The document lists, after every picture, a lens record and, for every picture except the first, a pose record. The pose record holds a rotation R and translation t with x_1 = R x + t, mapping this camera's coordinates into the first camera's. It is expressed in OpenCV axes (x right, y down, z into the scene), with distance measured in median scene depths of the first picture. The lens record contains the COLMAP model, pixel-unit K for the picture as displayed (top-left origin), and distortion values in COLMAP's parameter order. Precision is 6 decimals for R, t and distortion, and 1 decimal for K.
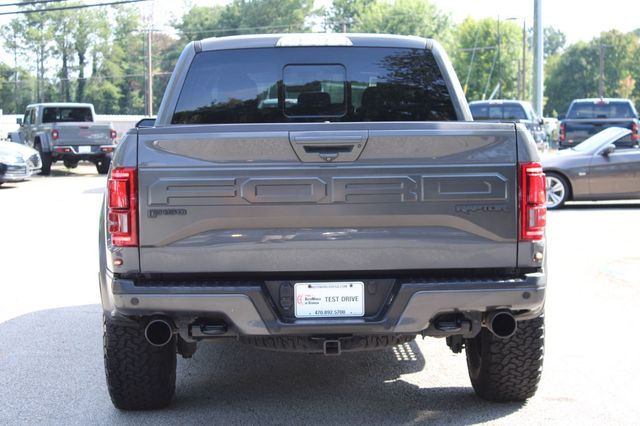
lens RADIAL K [[1289.8, 0, 320.6], [0, 1289.8, 214.6], [0, 0, 1]] dist [0.038517, 0.000000]
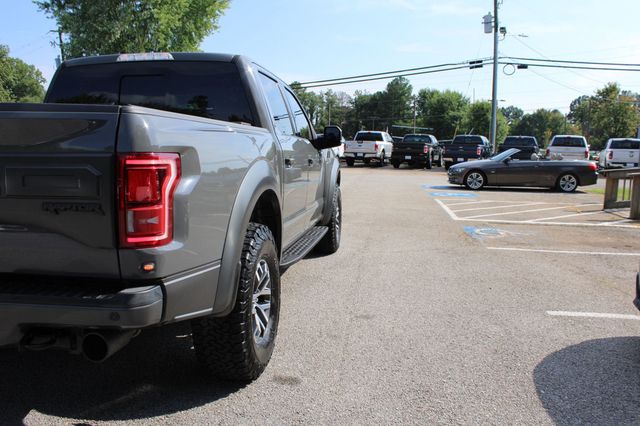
lens RADIAL K [[544.5, 0, 315.1], [0, 544.5, 212.1], [0, 0, 1]] dist [-0.154588, 0.121868]
pose [[0.983367, 0.047049, -0.175428, 0.086238], [-0.037685, 0.997700, 0.056336, -0.006836], [0.177675, -0.048788, 0.982879, 0.176545]]
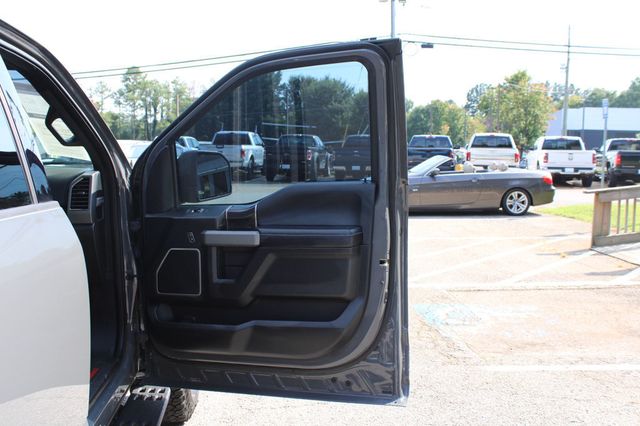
lens RADIAL K [[676.3, 0, 316.2], [0, 676.3, 211.4], [0, 0, 1]] dist [-0.092042, 0.000000]
pose [[0.998876, 0.010218, 0.046287, 0.068570], [-0.011385, 0.999623, 0.025003, -0.025669], [-0.046014, -0.025502, 0.998615, 0.308048]]
